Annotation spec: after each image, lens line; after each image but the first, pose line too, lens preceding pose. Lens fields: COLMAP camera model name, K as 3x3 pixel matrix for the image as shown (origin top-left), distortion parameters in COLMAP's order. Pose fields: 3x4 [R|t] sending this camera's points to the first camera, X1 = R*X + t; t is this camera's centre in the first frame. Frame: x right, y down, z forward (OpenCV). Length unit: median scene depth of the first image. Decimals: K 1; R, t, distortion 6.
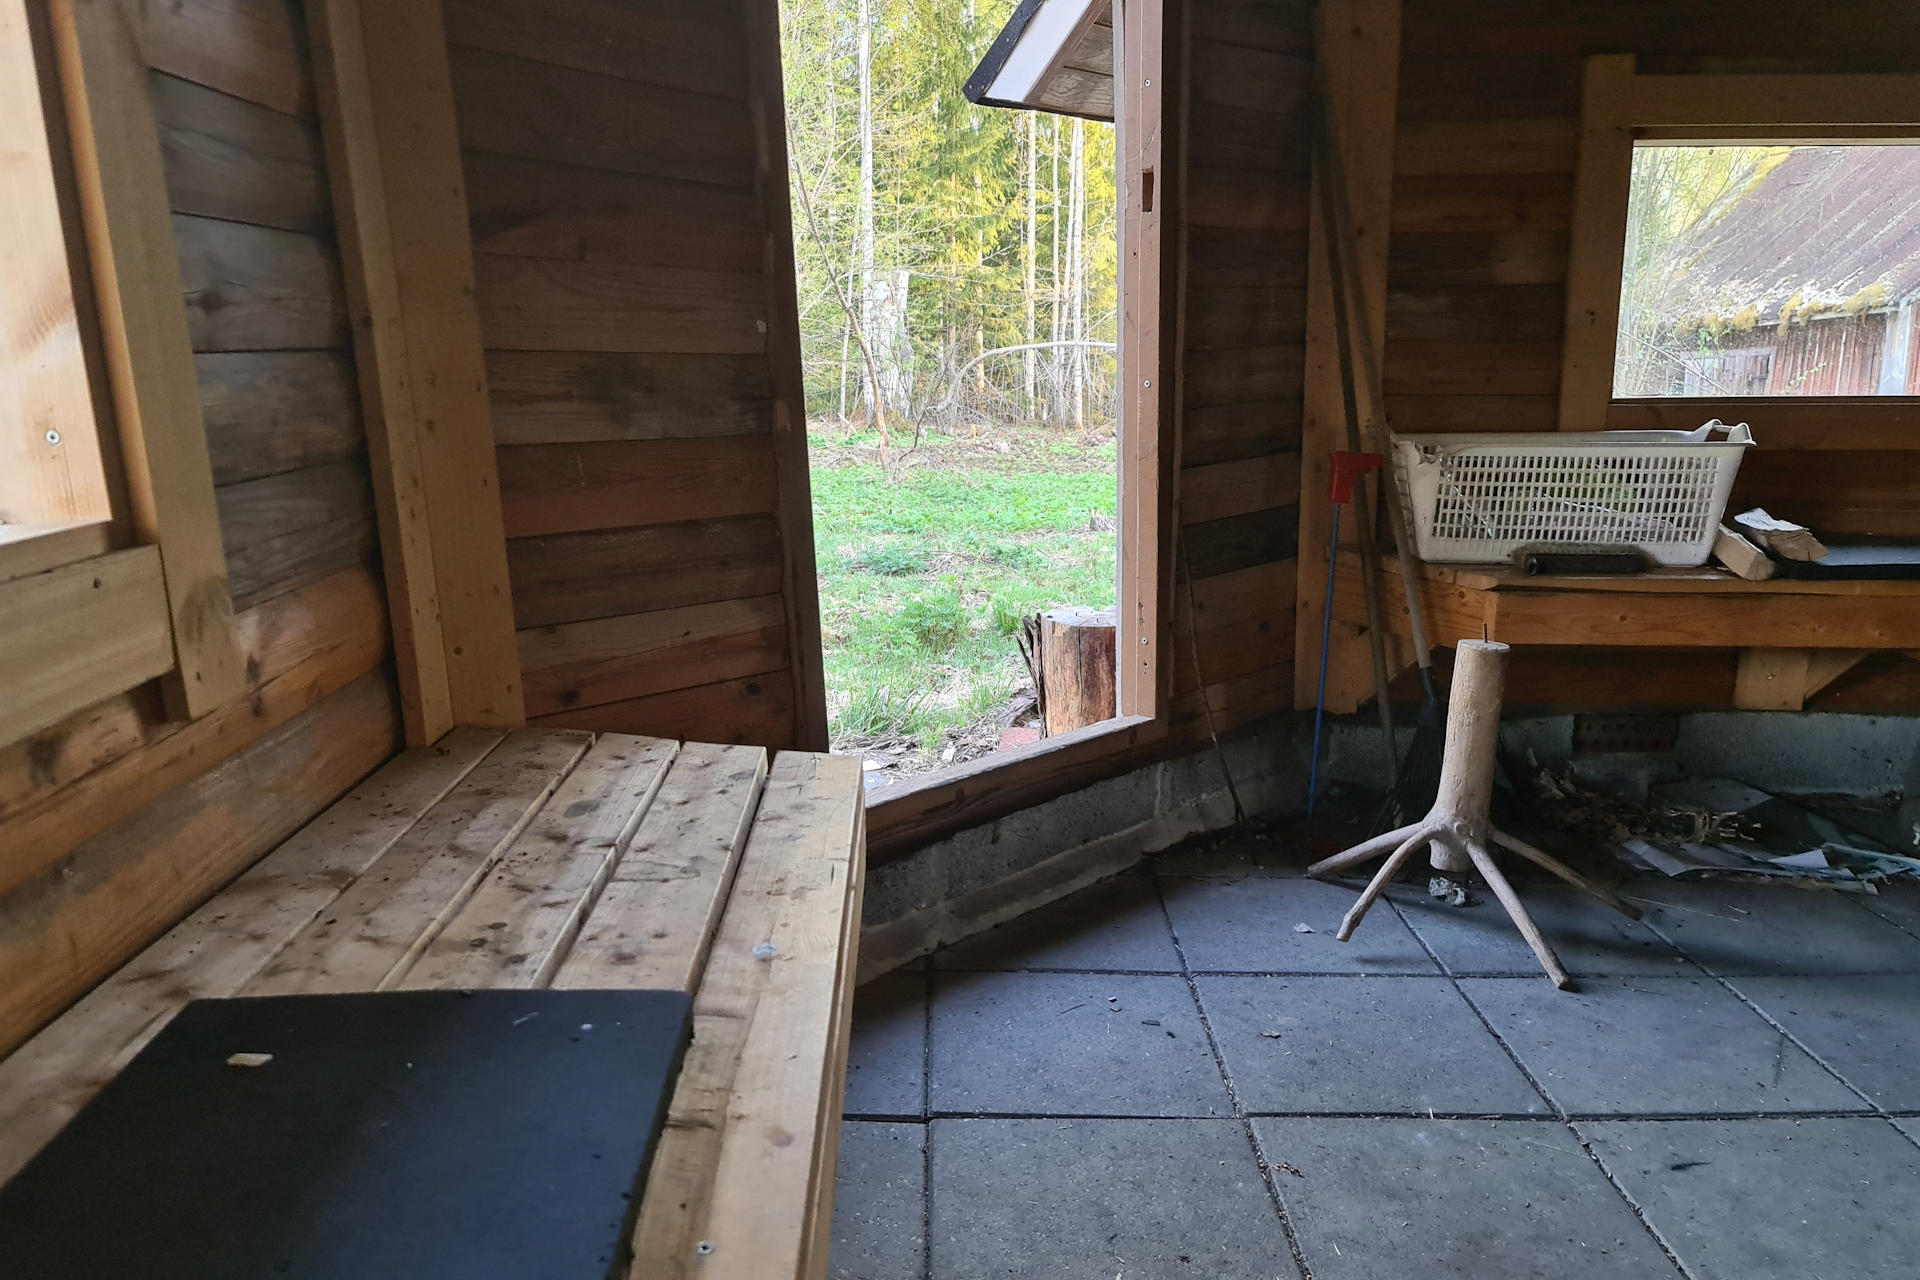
lens RADIAL K [[1402.2, 0, 944.6], [0, 1402.2, 641.9], [0, 0, 1]] dist [0.085201, -0.071431]
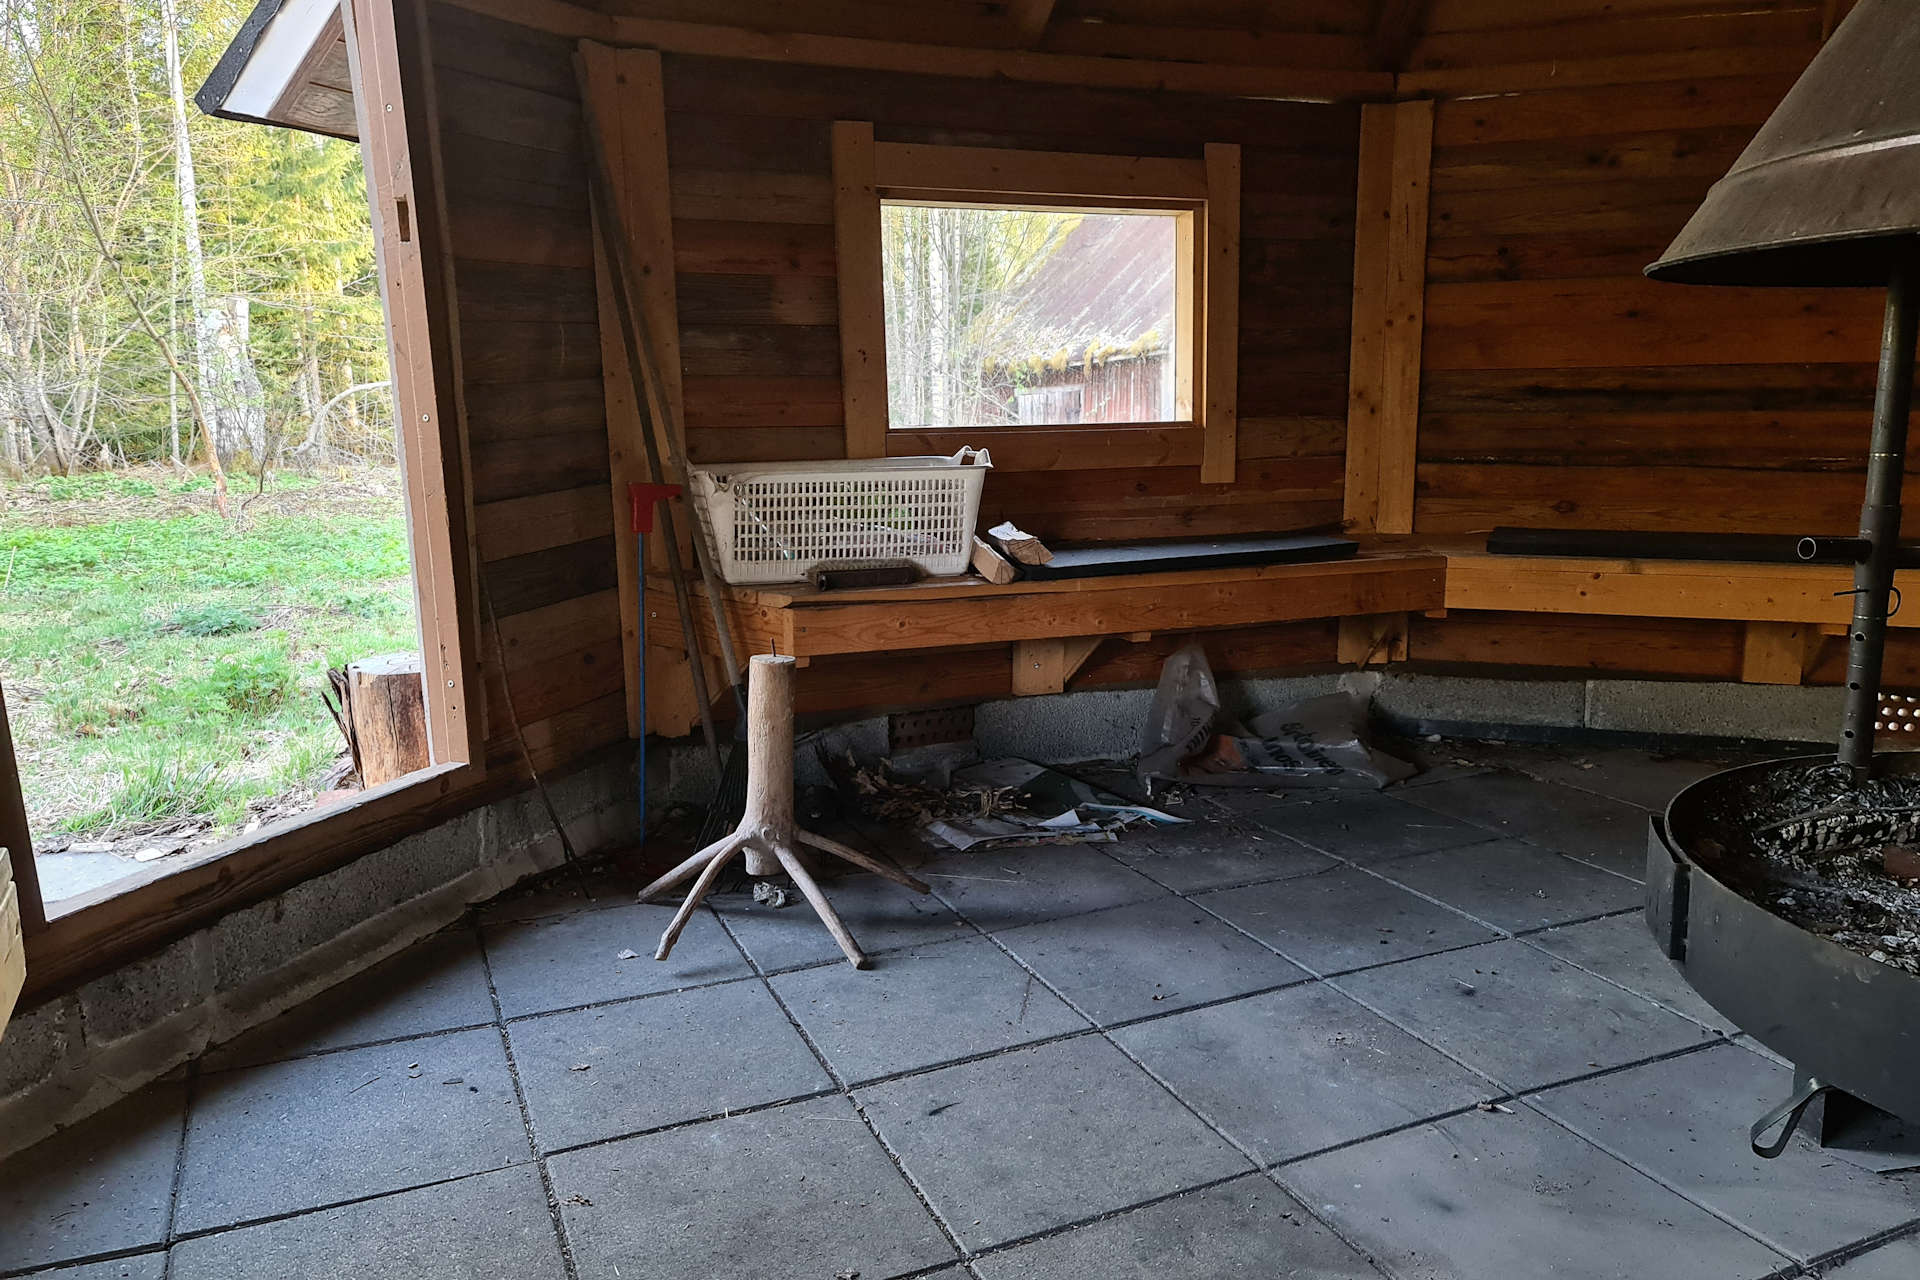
lens RADIAL K [[1402.2, 0, 955.2], [0, 1402.2, 632.9], [0, 0, 1]] dist [0.085201, -0.071431]
pose [[0.918999, -0.075991, 0.386866, 0.085690], [0.087912, 0.996041, -0.013187, 0.007460], [-0.384332, 0.046129, 0.922042, -0.025551]]
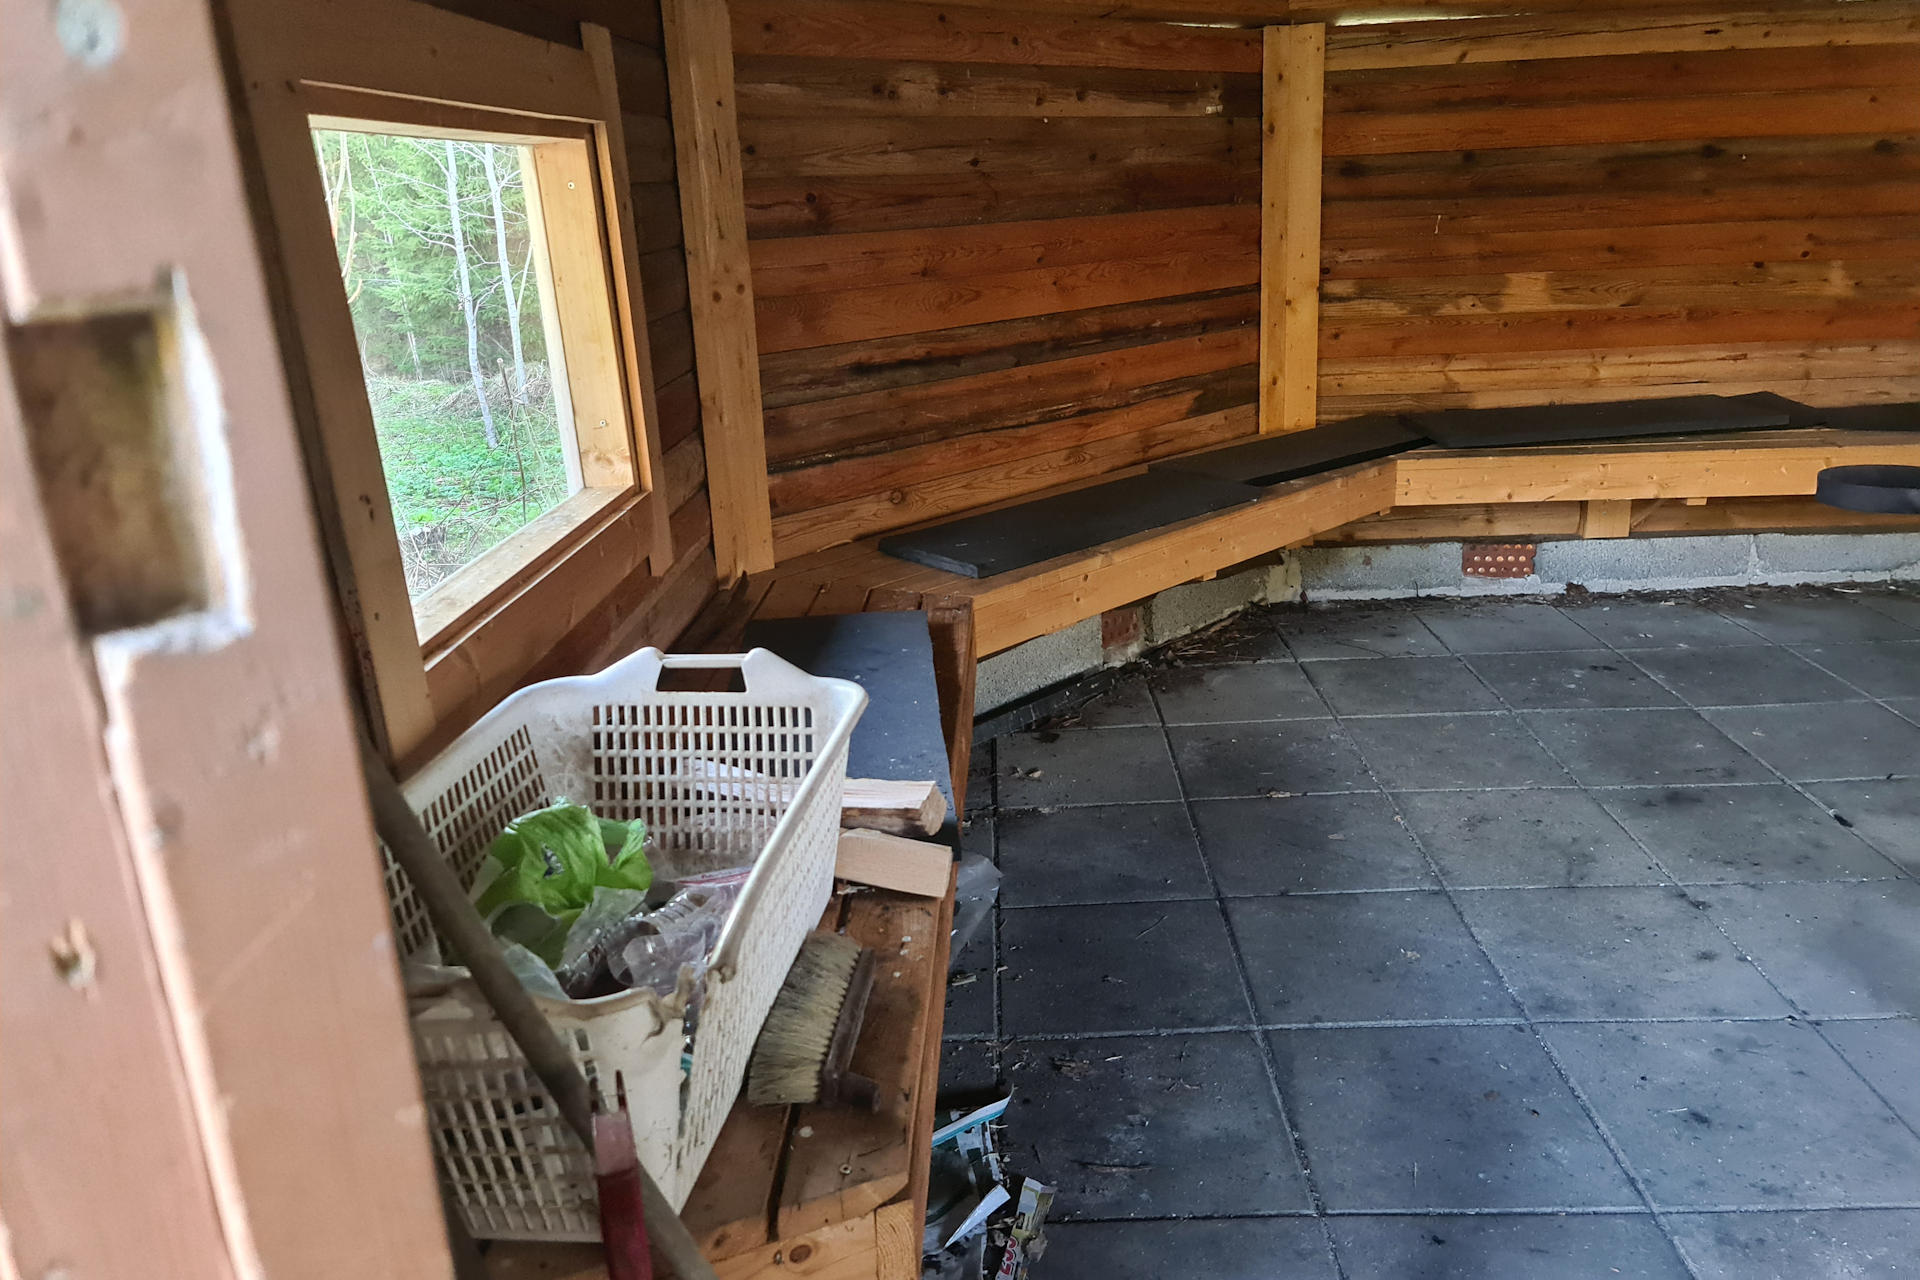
lens RADIAL K [[1402.2, 0, 937.8], [0, 1402.2, 574.0], [0, 0, 1]] dist [0.085201, -0.071431]
pose [[0.039129, -0.265092, 0.963429, 0.026643], [0.247410, 0.936716, 0.247693, -0.293275], [-0.968120, 0.228670, 0.102239, 0.847794]]
